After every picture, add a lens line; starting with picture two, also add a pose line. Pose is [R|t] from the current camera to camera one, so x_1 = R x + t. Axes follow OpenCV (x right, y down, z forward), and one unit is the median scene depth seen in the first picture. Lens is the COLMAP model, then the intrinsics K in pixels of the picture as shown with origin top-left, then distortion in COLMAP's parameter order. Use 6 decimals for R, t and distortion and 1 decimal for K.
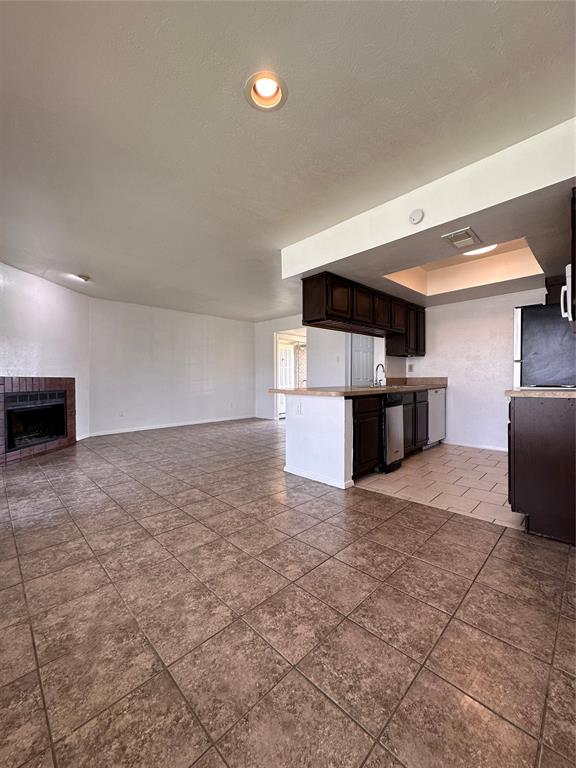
lens RADIAL K [[308.7, 0, 288.0], [0, 308.7, 384.0], [0, 0, 1]] dist [-0.002524, -0.000110]
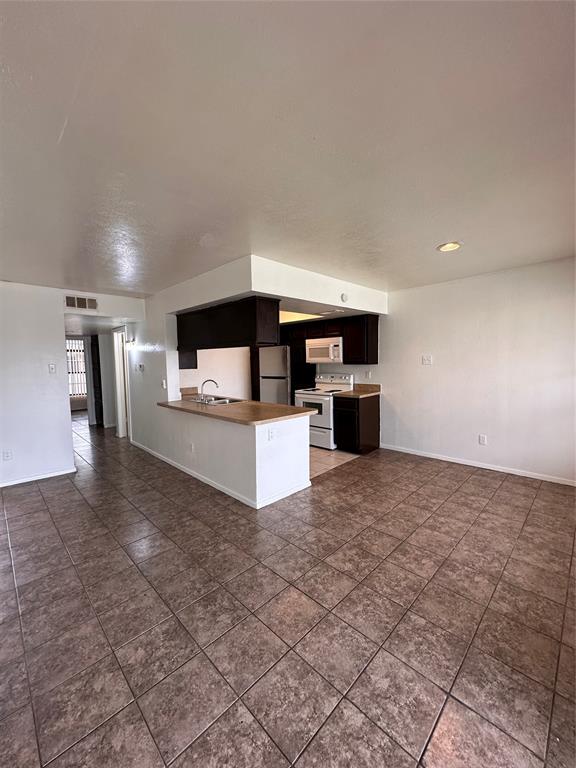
lens RADIAL K [[305.4, 0, 288.0], [0, 305.4, 384.0], [0, 0, 1]] dist [-0.002520, 0.000180]
pose [[-0.004205, -0.067947, 0.997680, -1.358439], [0.035153, 0.997062, 0.068053, -0.213030], [-0.999373, 0.035358, -0.001804, 1.407509]]
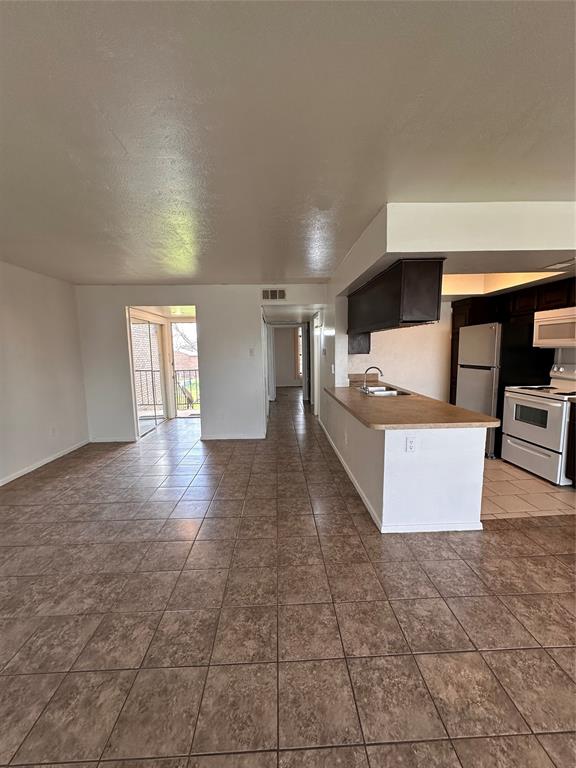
lens RADIAL K [[305.4, 0, 288.0], [0, 305.4, 384.0], [0, 0, 1]] dist [-0.002520, 0.000180]
pose [[0.675789, -0.090687, 0.731495, -1.002428], [0.027044, 0.994785, 0.098344, -0.210302], [-0.736599, -0.046677, 0.674717, 1.096406]]
